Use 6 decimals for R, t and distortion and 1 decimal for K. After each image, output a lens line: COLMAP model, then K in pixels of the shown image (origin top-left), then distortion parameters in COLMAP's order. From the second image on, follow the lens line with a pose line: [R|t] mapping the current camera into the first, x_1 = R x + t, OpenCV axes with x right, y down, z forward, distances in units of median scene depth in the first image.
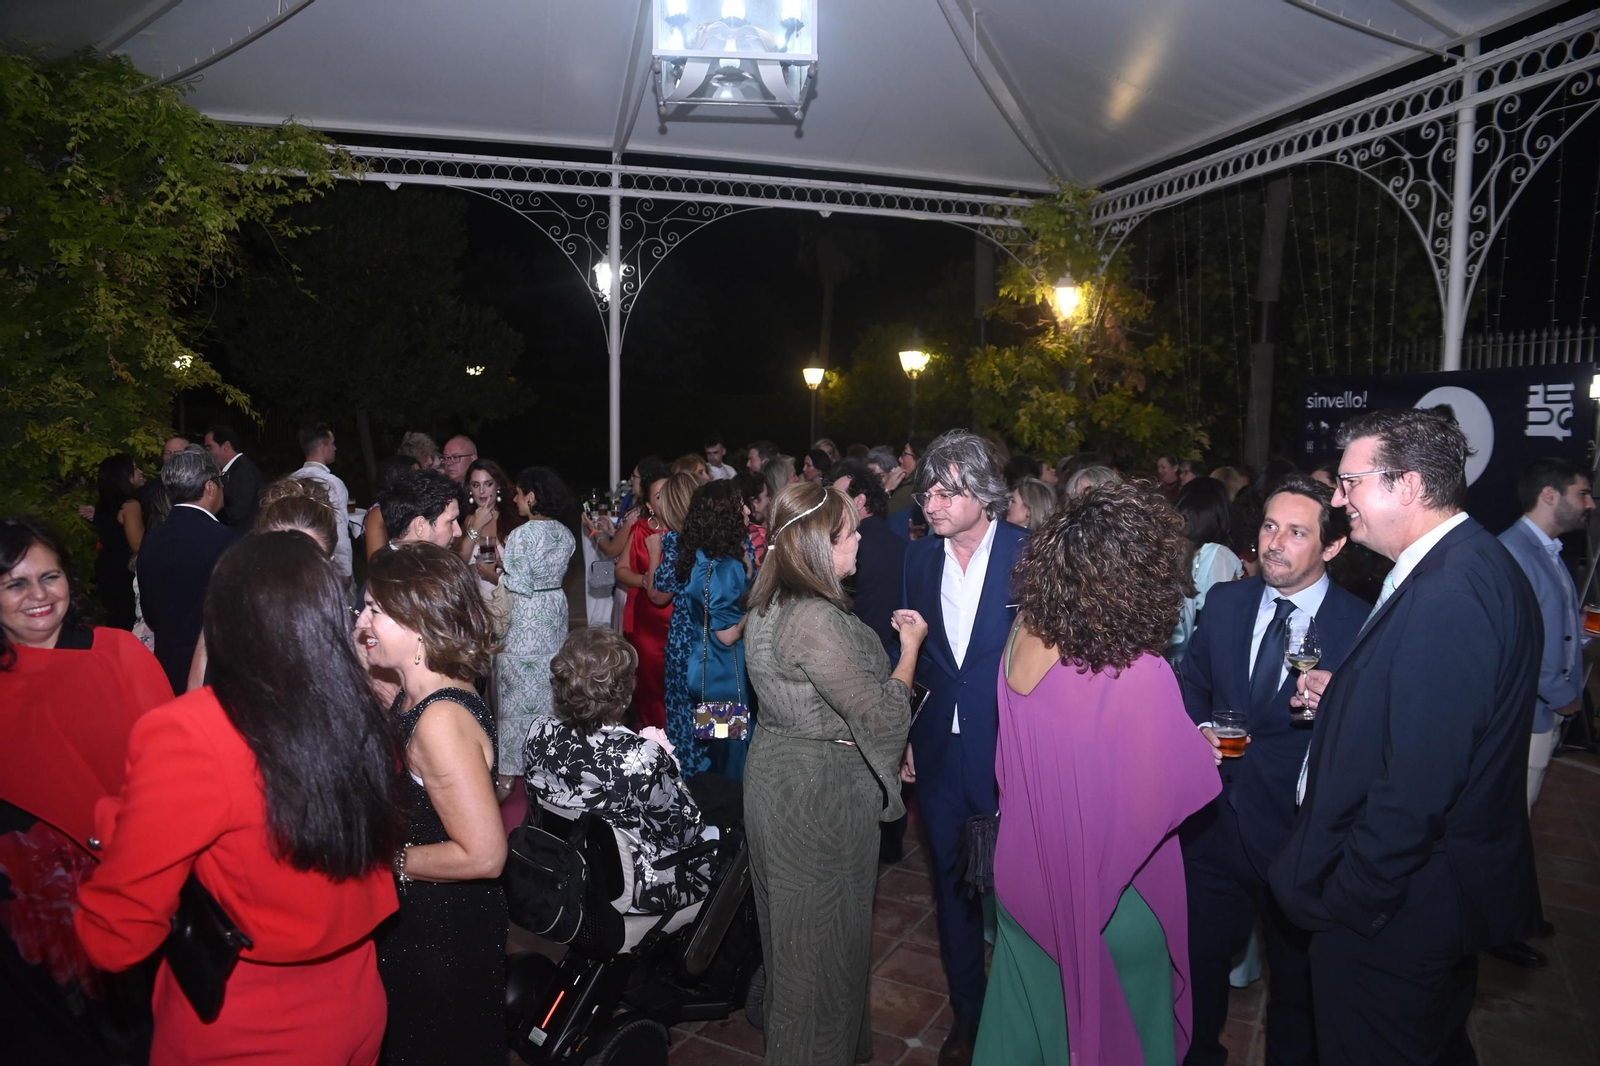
lens RADIAL K [[1097.8, 0, 800.0], [0, 1097.8, 533.0], [0, 0, 1]] dist [-0.093203, 0.073190]
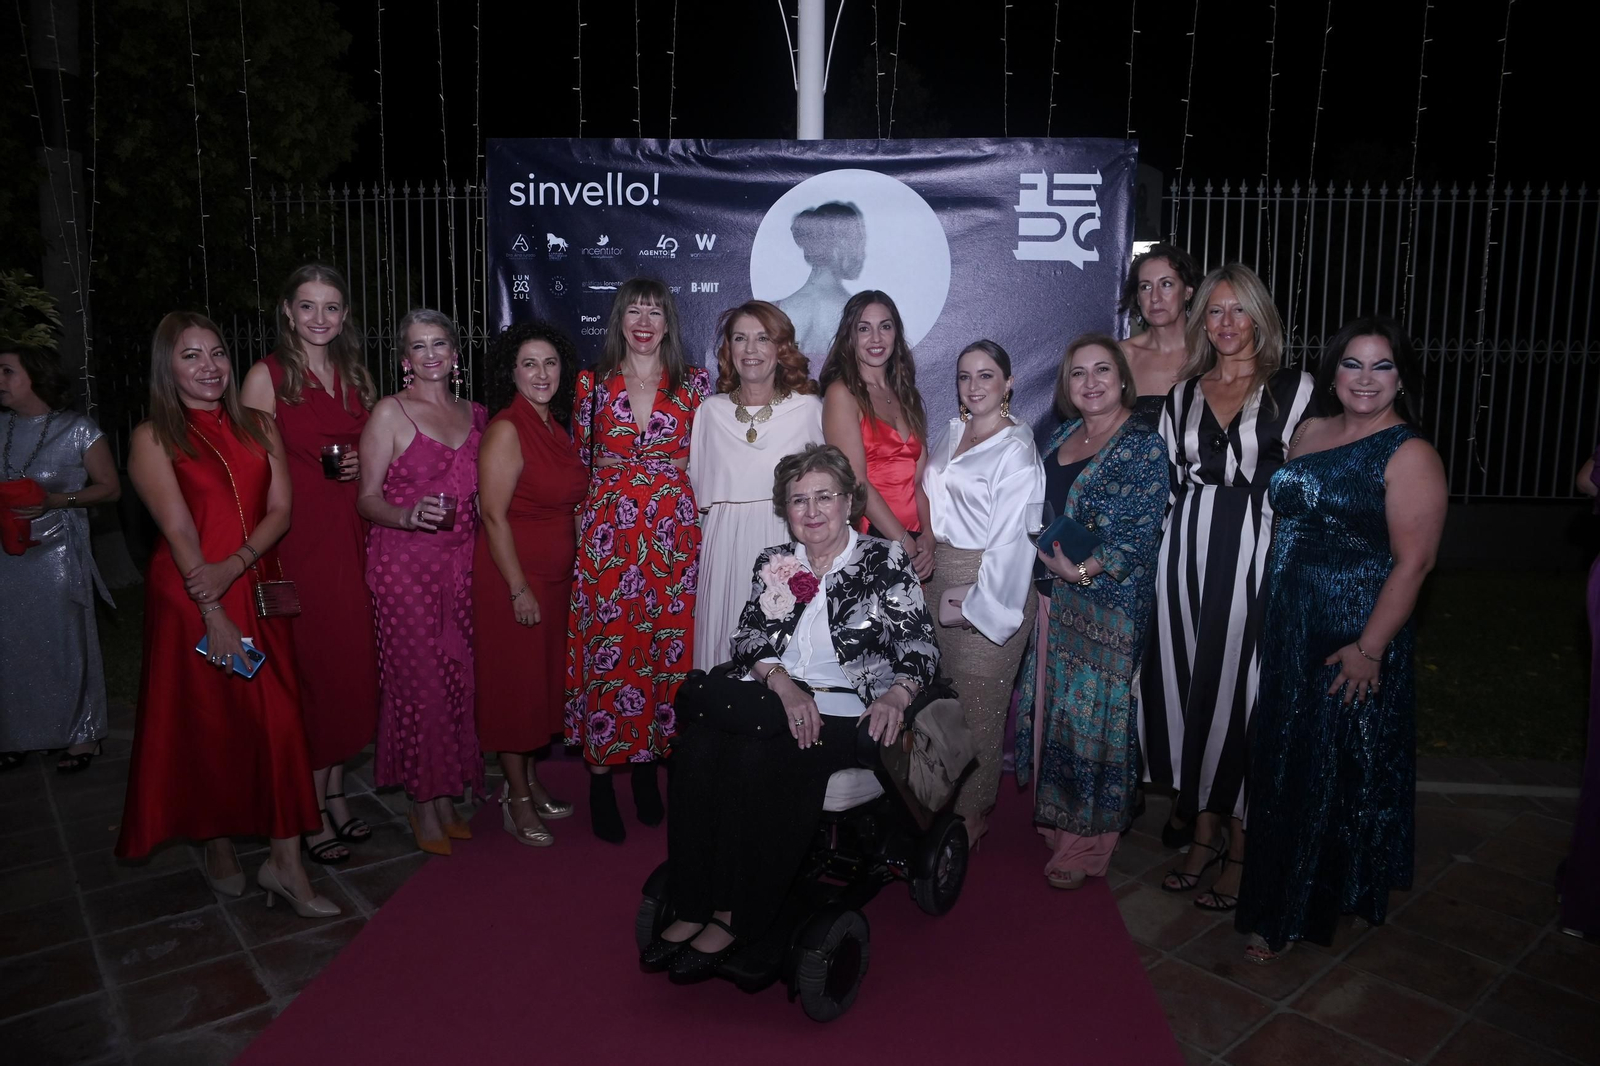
lens RADIAL K [[1108.2, 0, 800.0], [0, 1108.2, 533.0], [0, 0, 1]] dist [-0.124590, 0.111003]
pose [[0.362676, -0.143498, 0.920801, 0.059949], [0.080107, 0.989217, 0.122608, -0.024918], [-0.928466, 0.029295, 0.370260, 0.848782]]
